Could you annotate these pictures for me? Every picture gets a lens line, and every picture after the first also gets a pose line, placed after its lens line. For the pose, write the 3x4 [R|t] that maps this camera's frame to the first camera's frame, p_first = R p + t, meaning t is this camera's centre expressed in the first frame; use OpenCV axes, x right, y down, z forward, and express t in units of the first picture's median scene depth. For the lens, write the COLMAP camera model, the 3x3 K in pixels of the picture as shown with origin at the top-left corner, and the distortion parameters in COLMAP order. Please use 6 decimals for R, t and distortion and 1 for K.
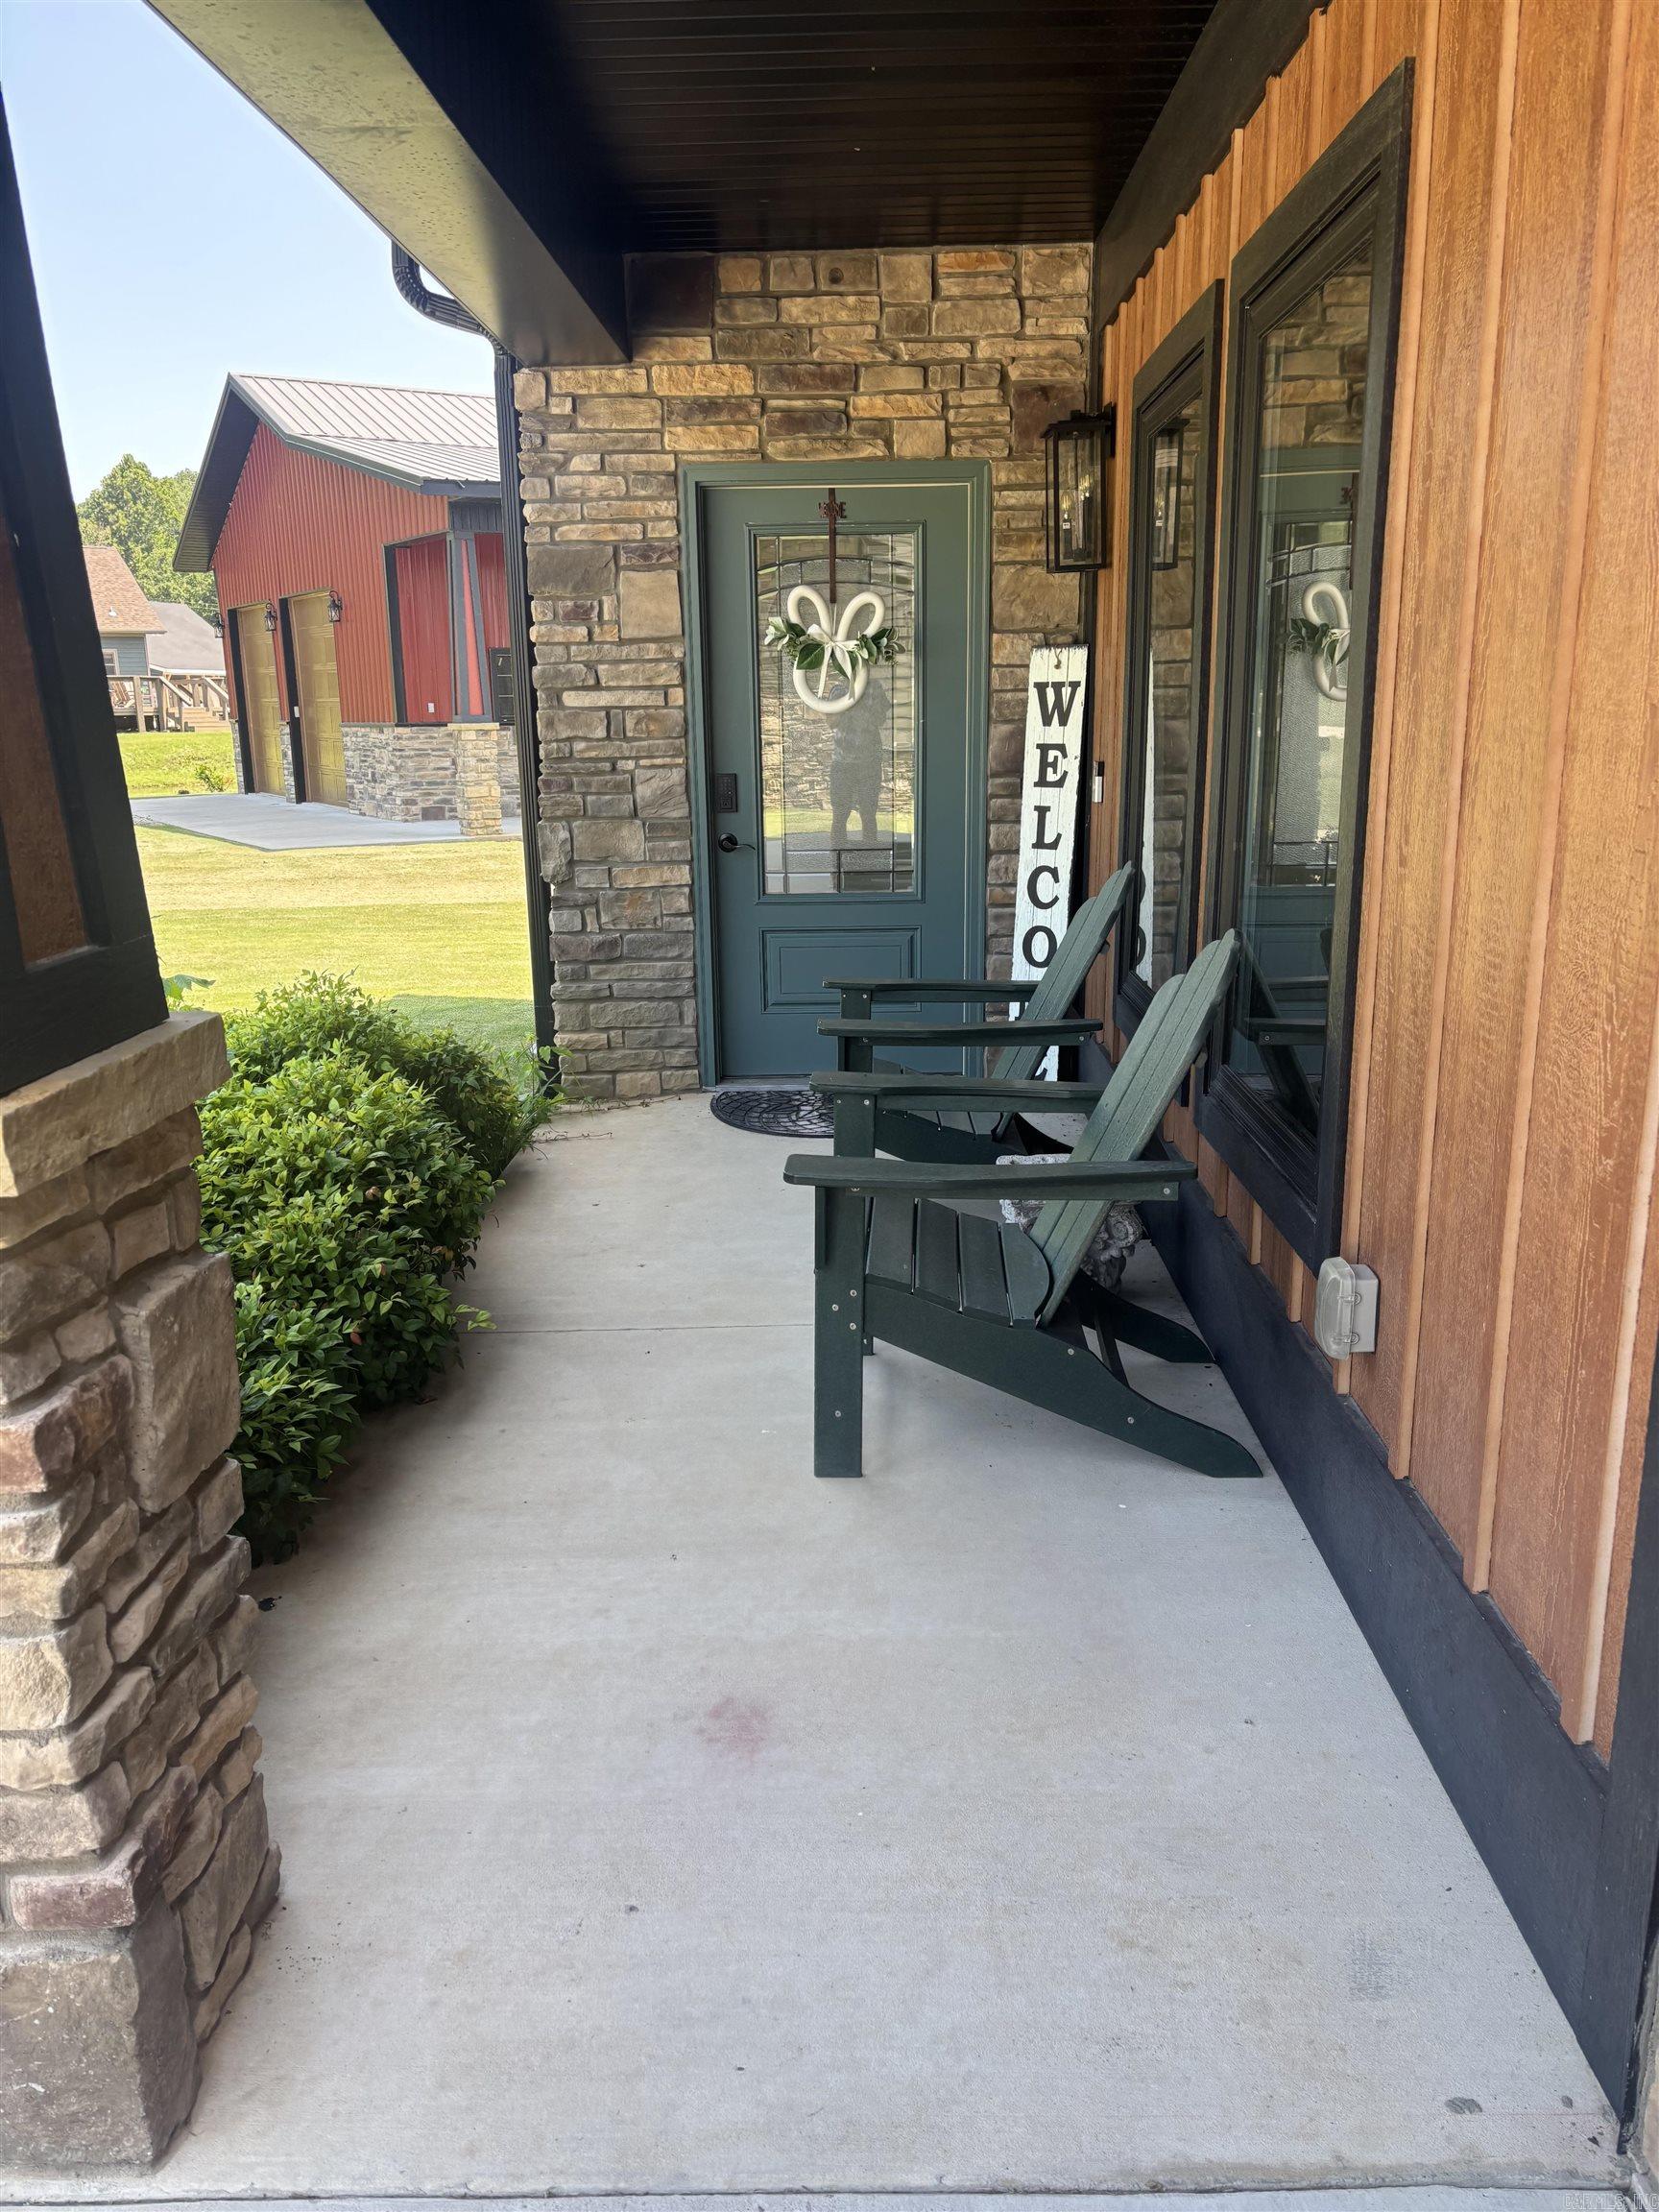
lens RADIAL K [[1660.3, 0, 837.8], [0, 1660.3, 1108.1], [0, 0, 1]] dist [0.041288, -0.039215]
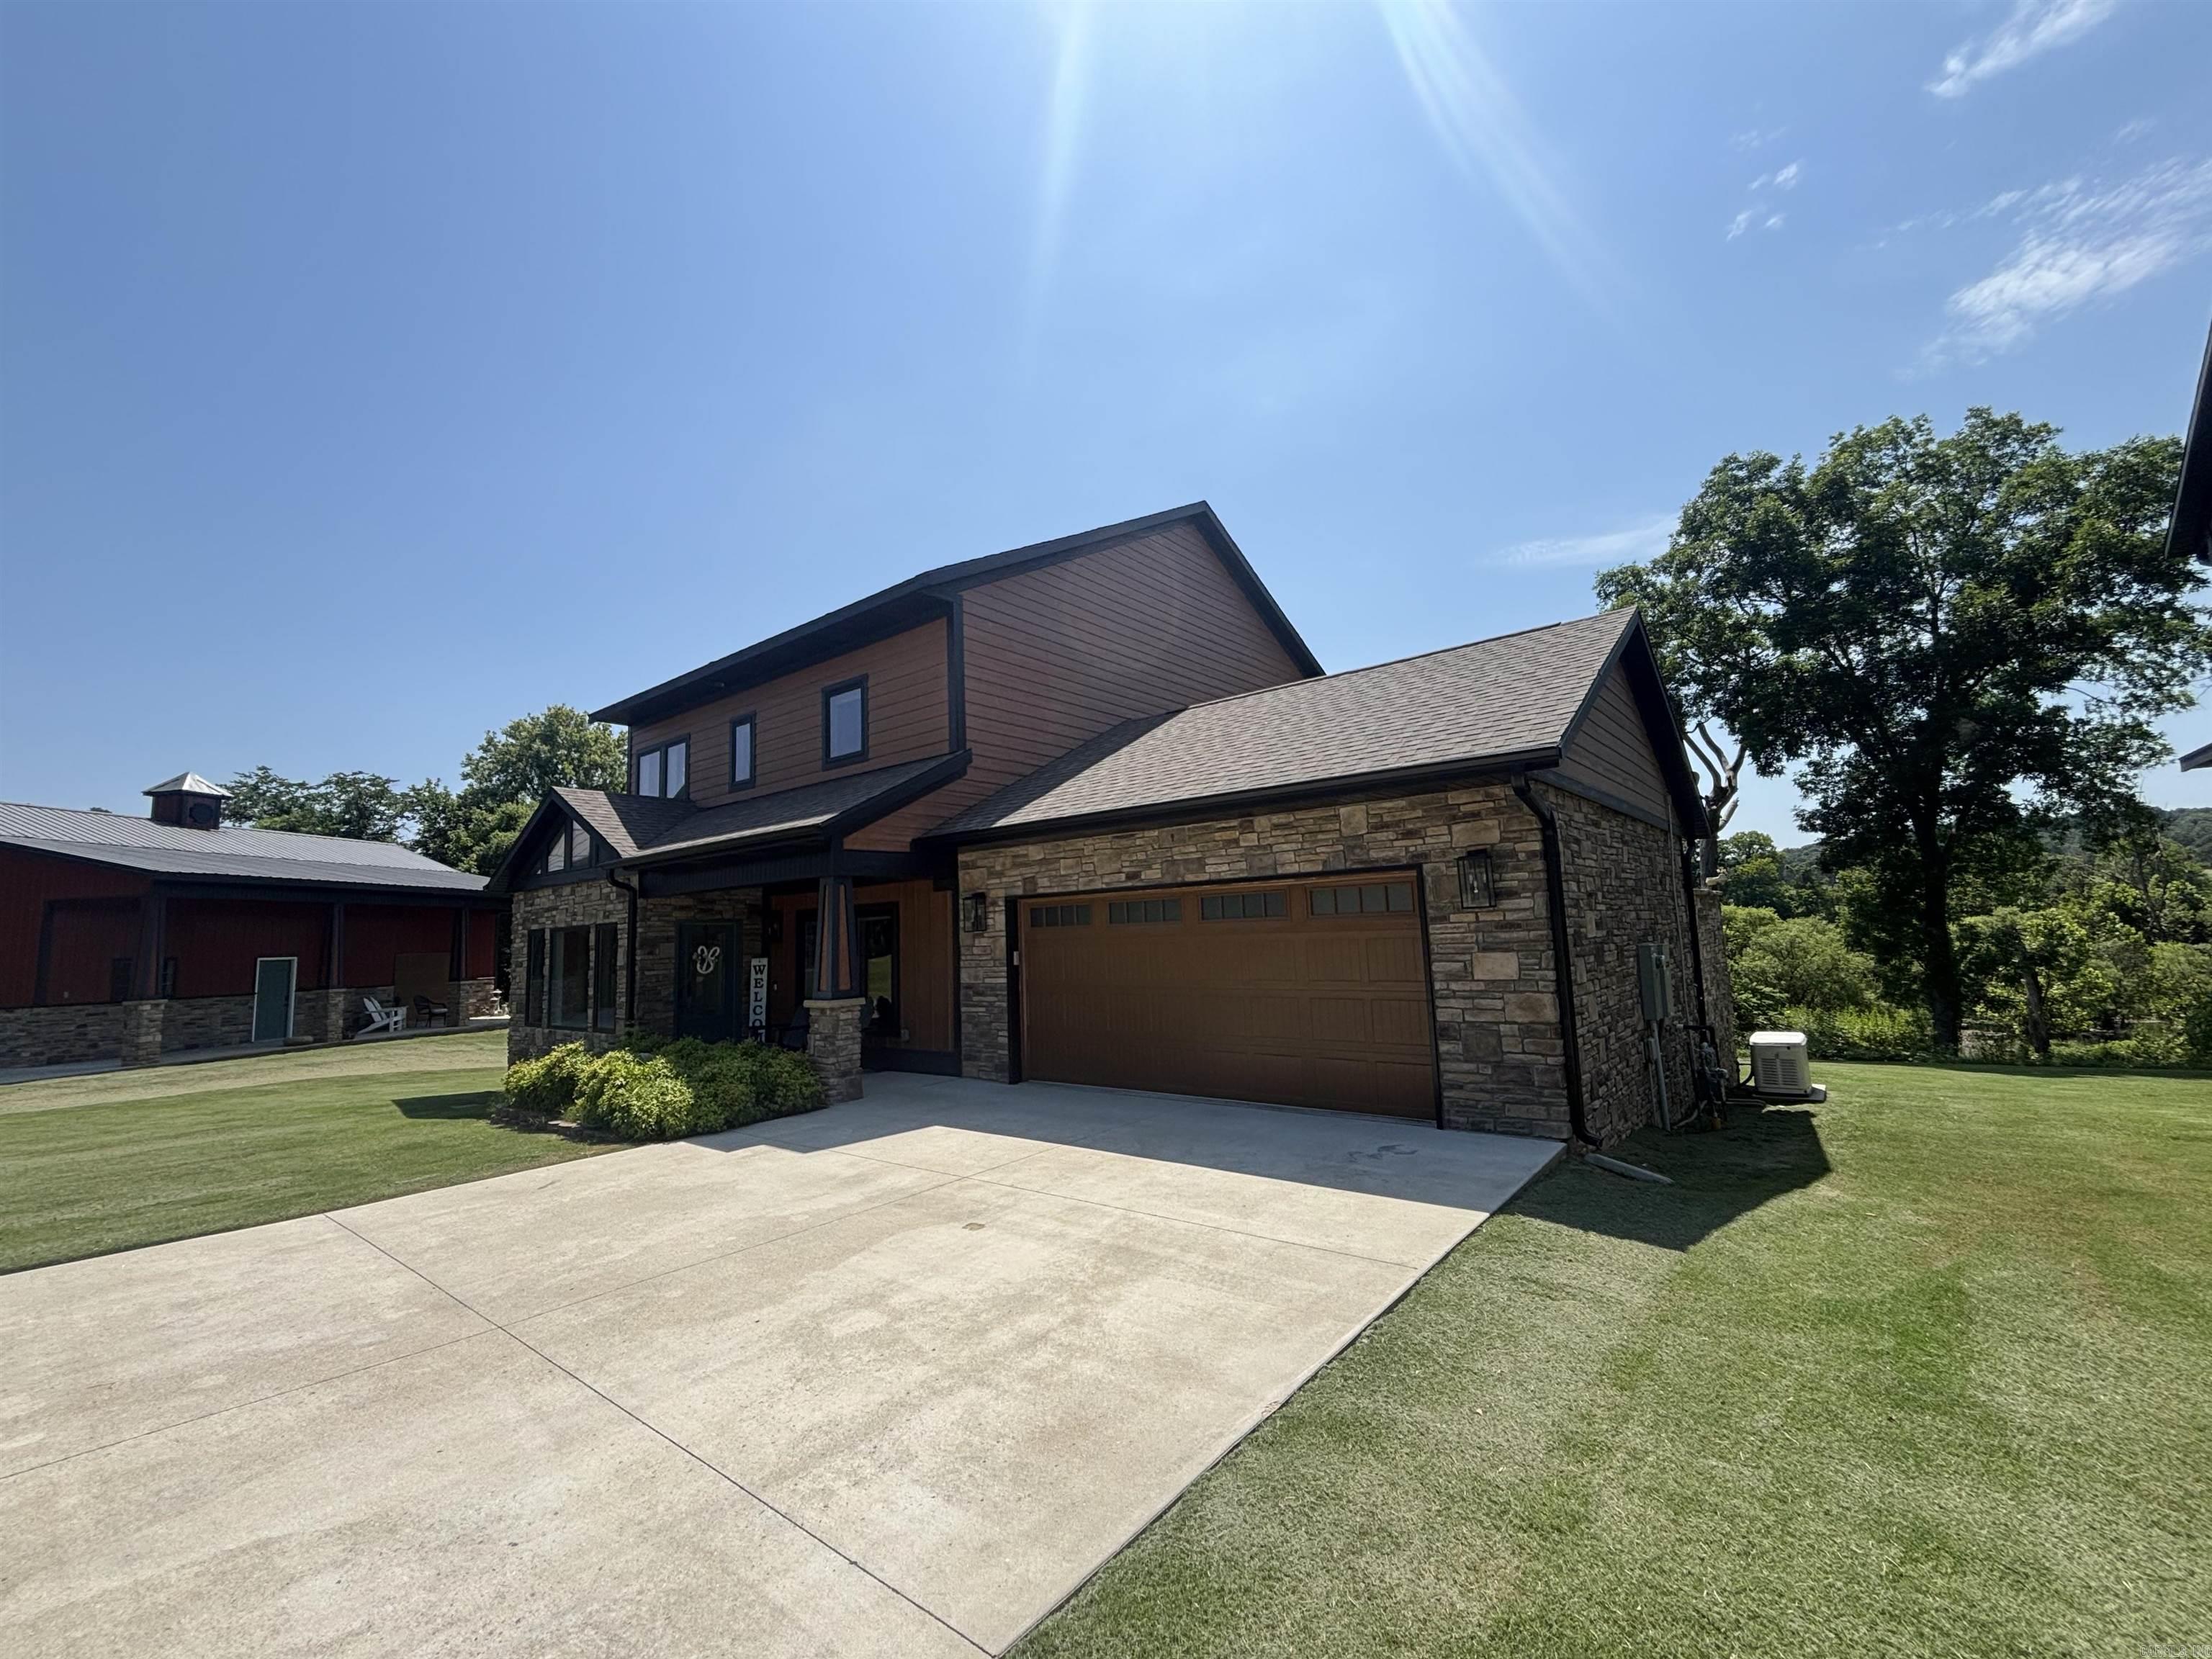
lens RADIAL K [[897.7, 0, 1085.5], [0, 897.7, 833.5], [0, 0, 1]] dist [-0.000676, 0.000608]
pose [[0.618793, 0.084957, 0.780947, -1.261818], [0.217513, 0.936735, -0.274253, 0.276613], [-0.754840, 0.339572, 0.561166, -1.182070]]
